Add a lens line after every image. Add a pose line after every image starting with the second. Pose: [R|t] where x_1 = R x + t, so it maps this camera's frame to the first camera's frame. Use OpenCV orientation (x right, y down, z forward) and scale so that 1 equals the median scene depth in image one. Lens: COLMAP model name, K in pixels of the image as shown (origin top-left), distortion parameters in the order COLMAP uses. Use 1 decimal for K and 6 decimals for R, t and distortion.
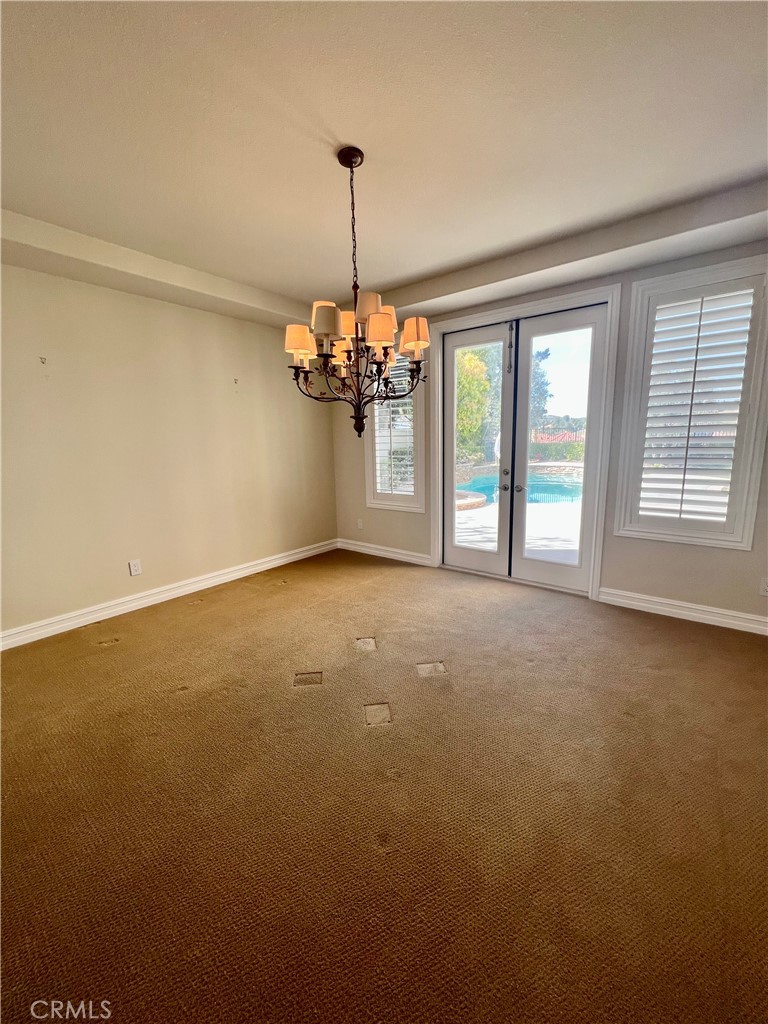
lens RADIAL K [[411.1, 0, 385.5], [0, 411.1, 515.9], [0, 0, 1]] dist [-0.004451, 0.000524]
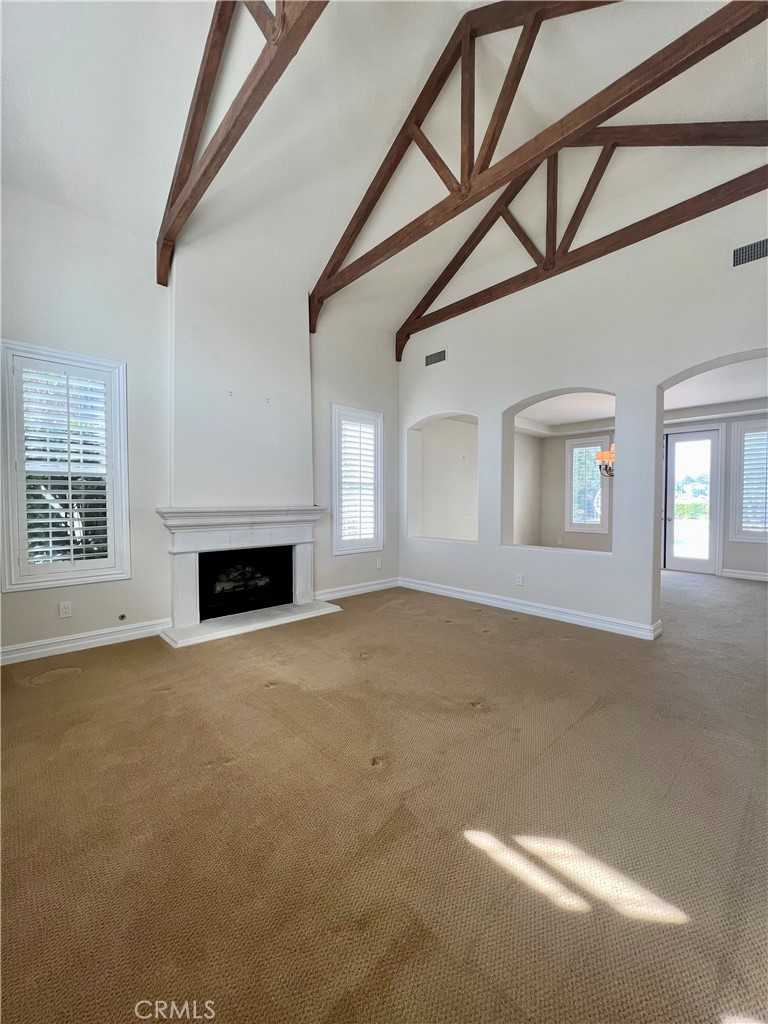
lens RADIAL K [[411.1, 0, 385.7], [0, 411.1, 513.8], [0, 0, 1]] dist [-0.004451, 0.000524]
pose [[0.986115, 0.026334, -0.163964, -0.802362], [-0.049403, 0.989164, -0.138255, 0.287154], [0.158547, 0.144435, 0.976730, -1.287342]]
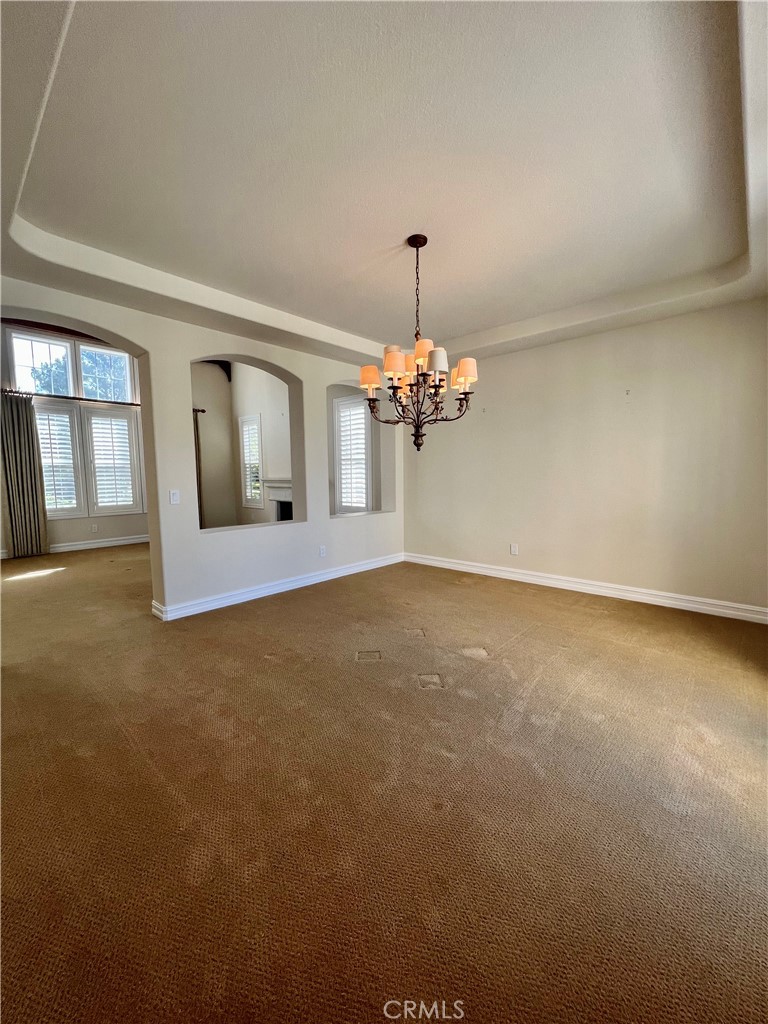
lens RADIAL K [[411.1, 0, 384.2], [0, 411.1, 512.4], [0, 0, 1]] dist [-0.004451, 0.000524]
pose [[-0.084777, 0.114618, -0.989786, 0.867850], [-0.167644, 0.977560, 0.127561, -0.108280], [0.982196, 0.176746, -0.063660, 0.730293]]
